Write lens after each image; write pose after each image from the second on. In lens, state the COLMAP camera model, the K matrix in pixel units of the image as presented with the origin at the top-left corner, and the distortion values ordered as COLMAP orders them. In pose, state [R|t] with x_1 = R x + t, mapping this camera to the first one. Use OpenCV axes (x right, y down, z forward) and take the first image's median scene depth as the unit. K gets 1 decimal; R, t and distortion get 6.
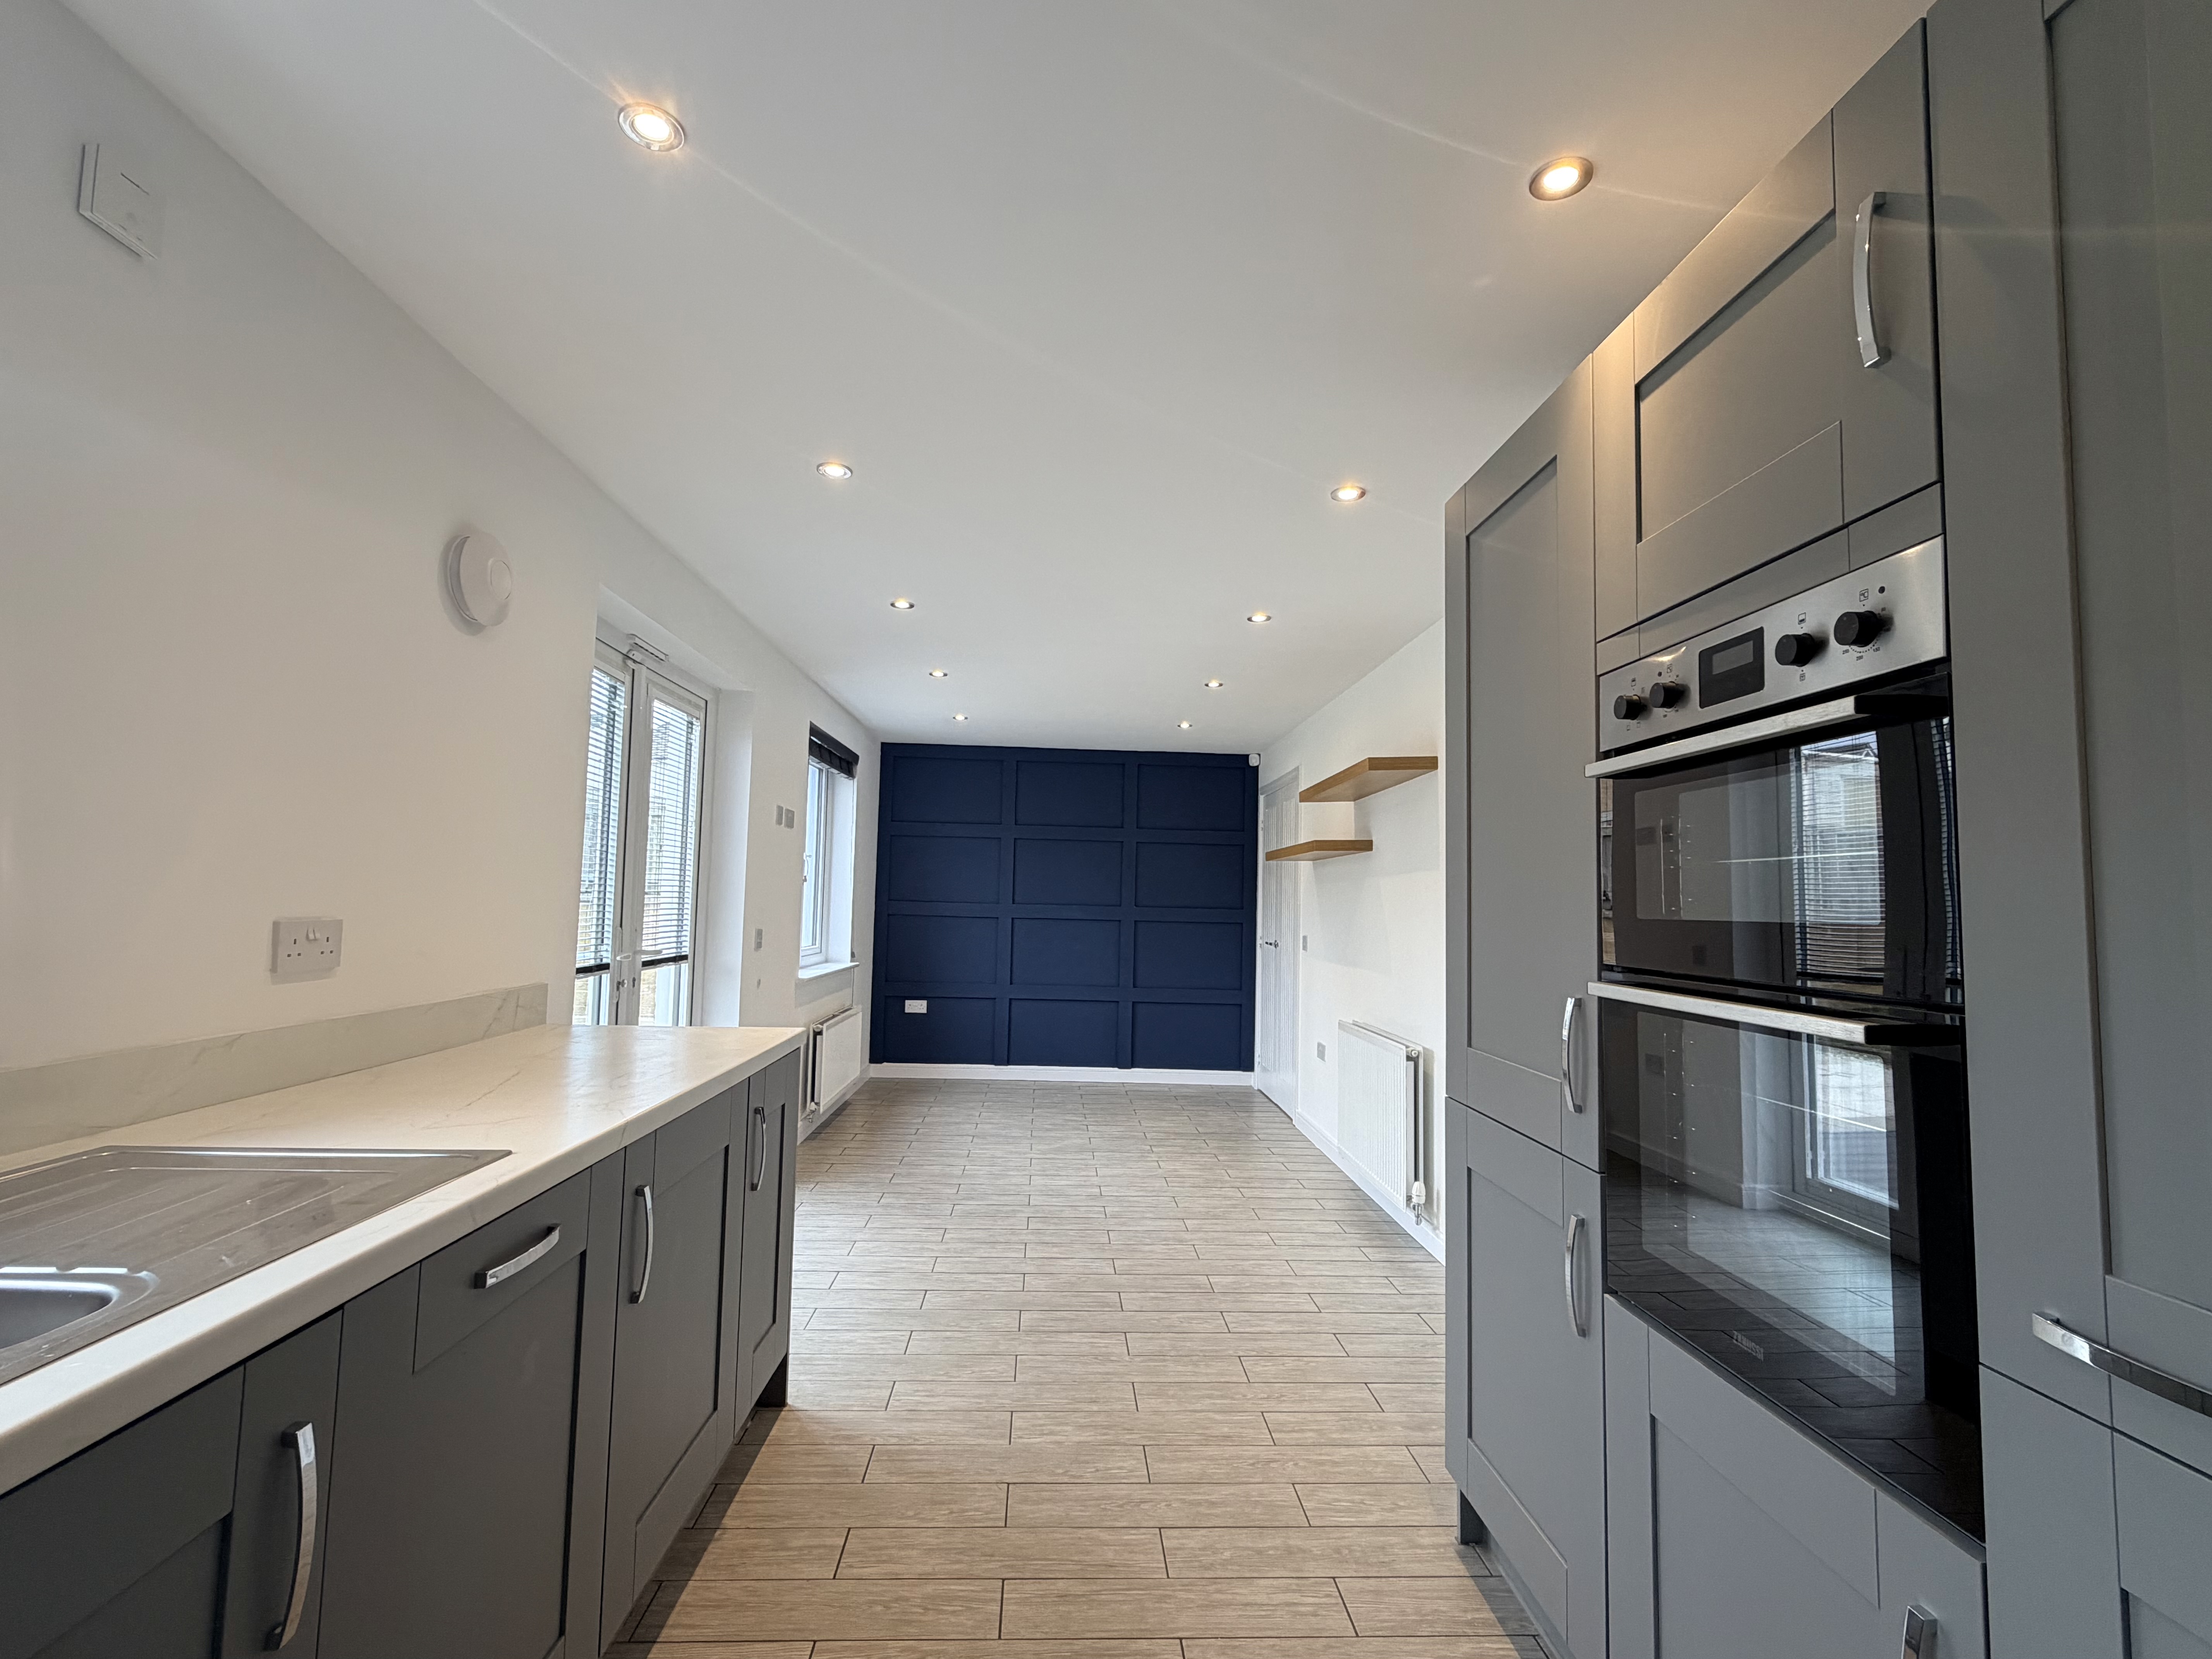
lens RADIAL K [[1022.8, 0, 1102.3], [0, 1022.8, 828.9], [0, 0, 1]] dist [0.001662, -0.000759]
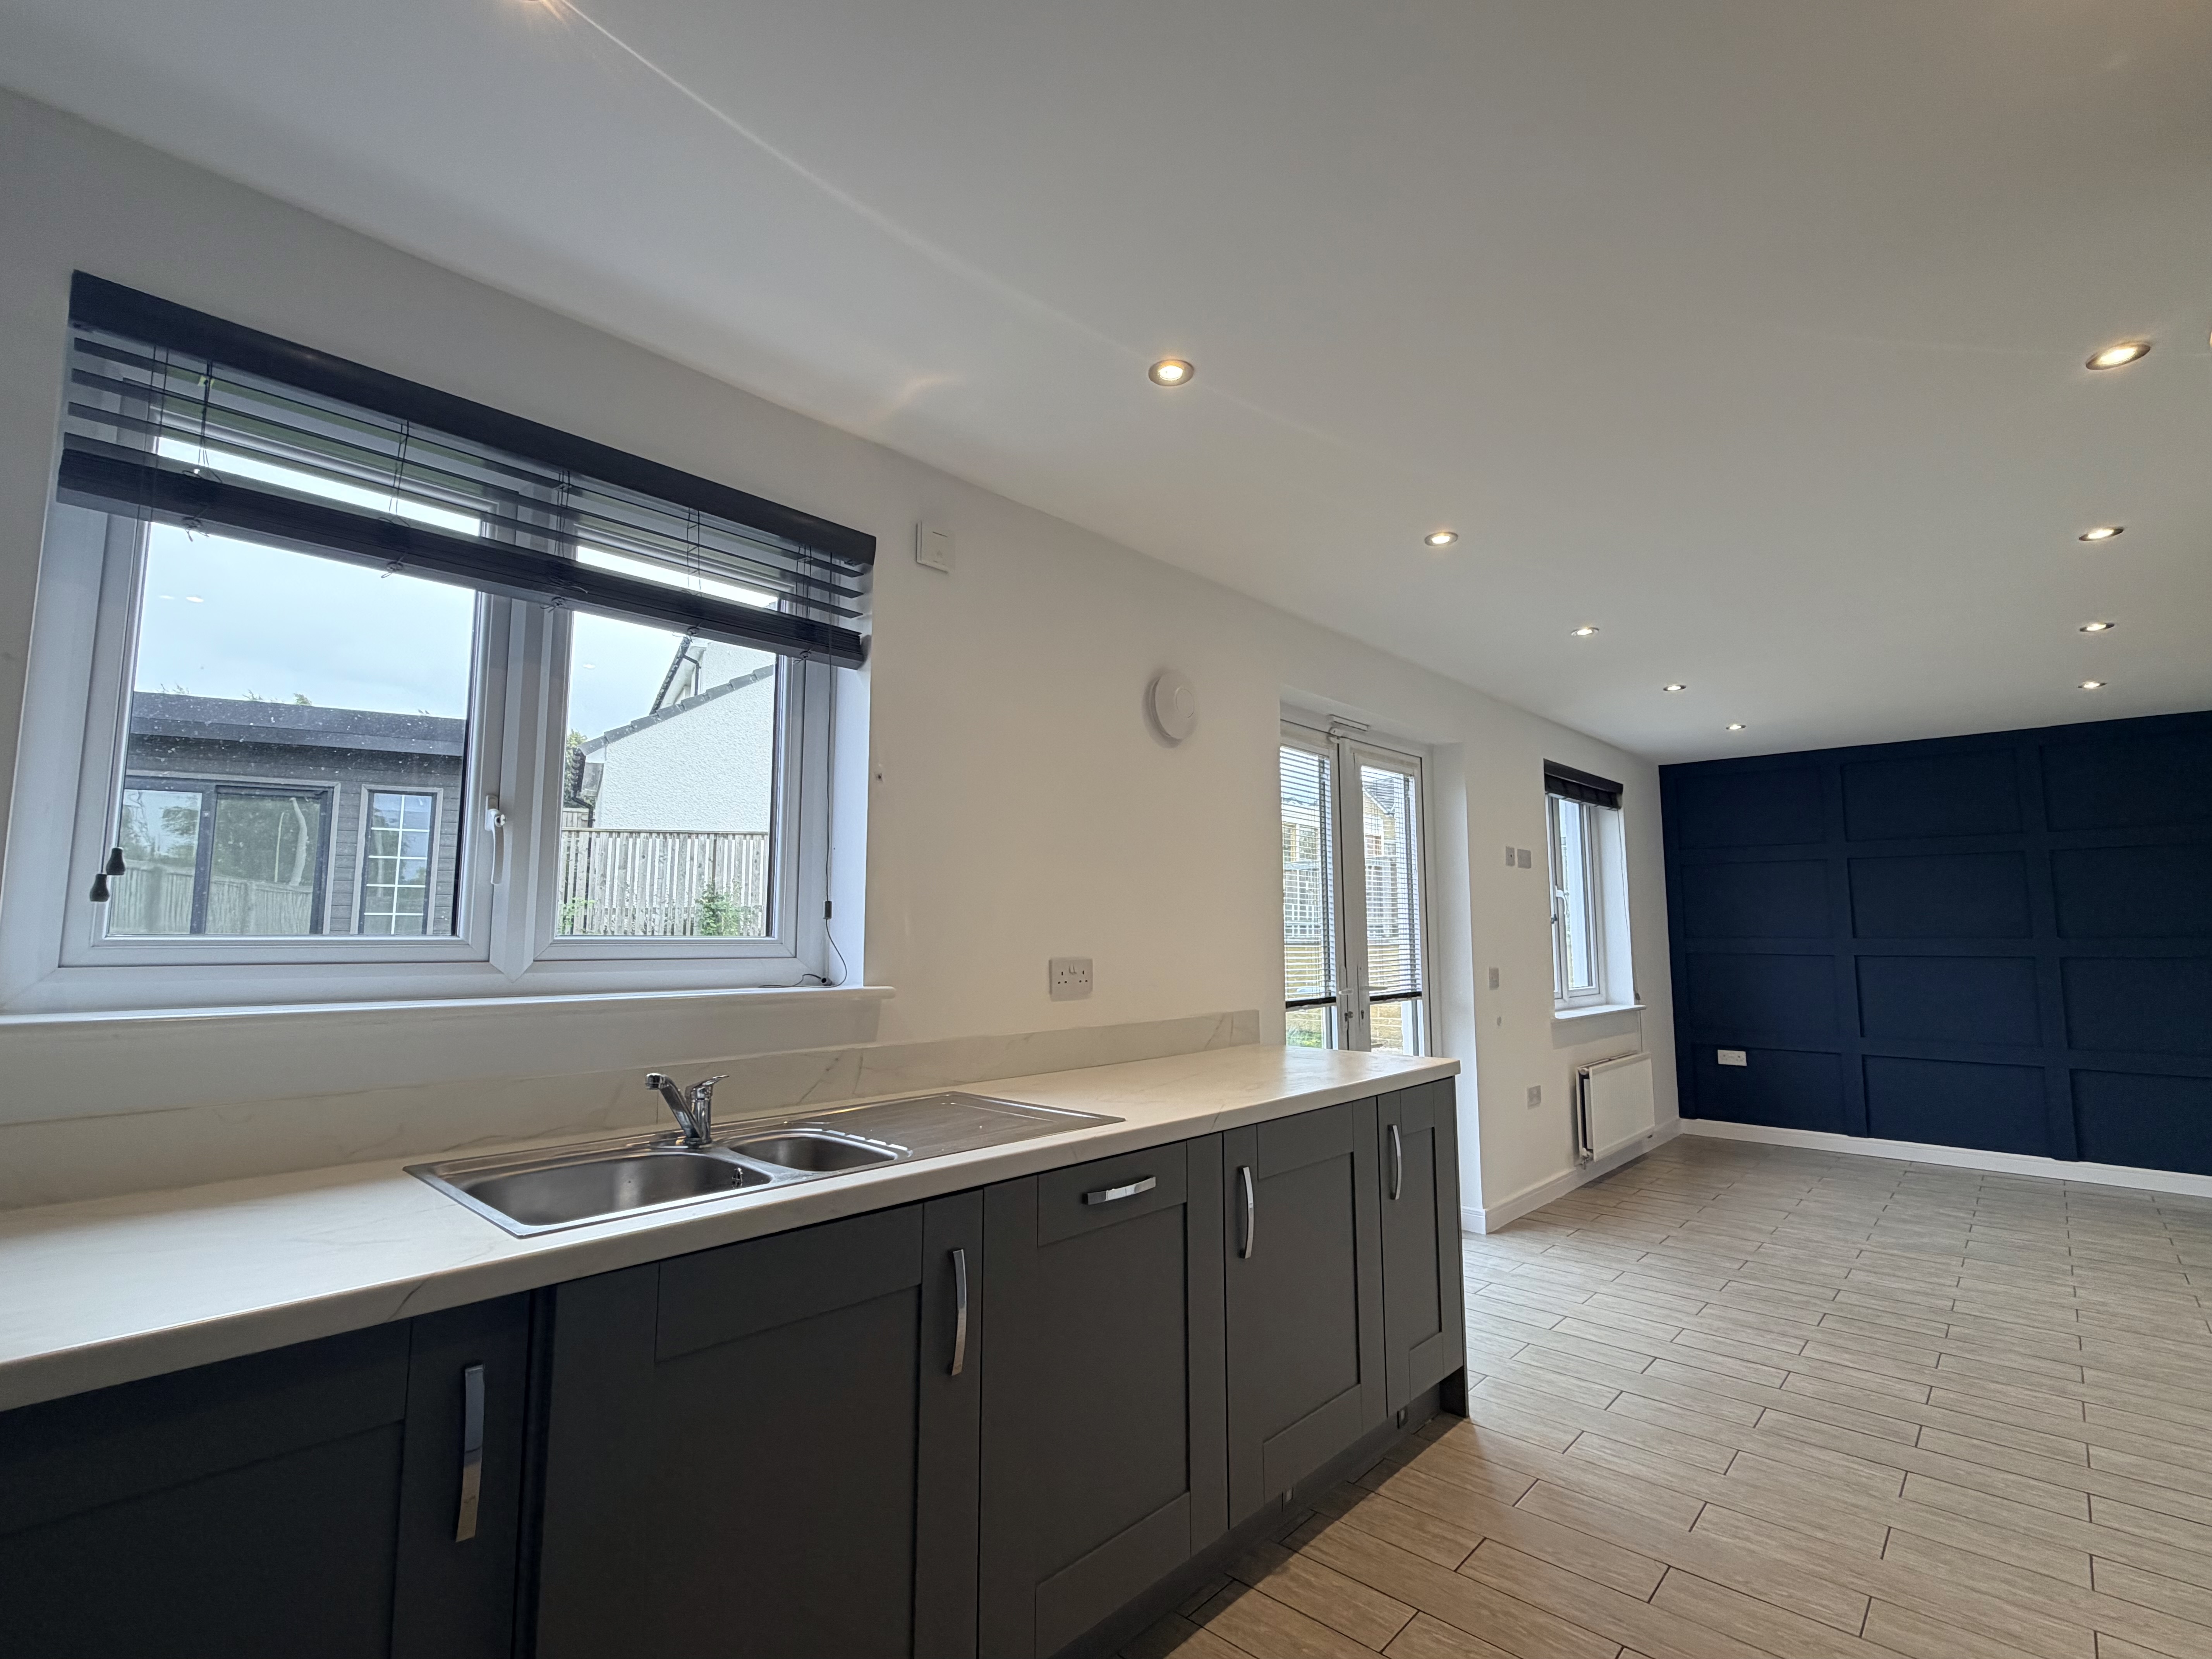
lens RADIAL K [[1022.8, 0, 1102.3], [0, 1022.8, 828.9], [0, 0, 1]] dist [0.001662, -0.000759]
pose [[0.698250, -0.098564, -0.709036, 0.163362], [0.069201, 0.995131, -0.070186, 0.003781], [0.712501, -0.000058, 0.701671, -0.008706]]
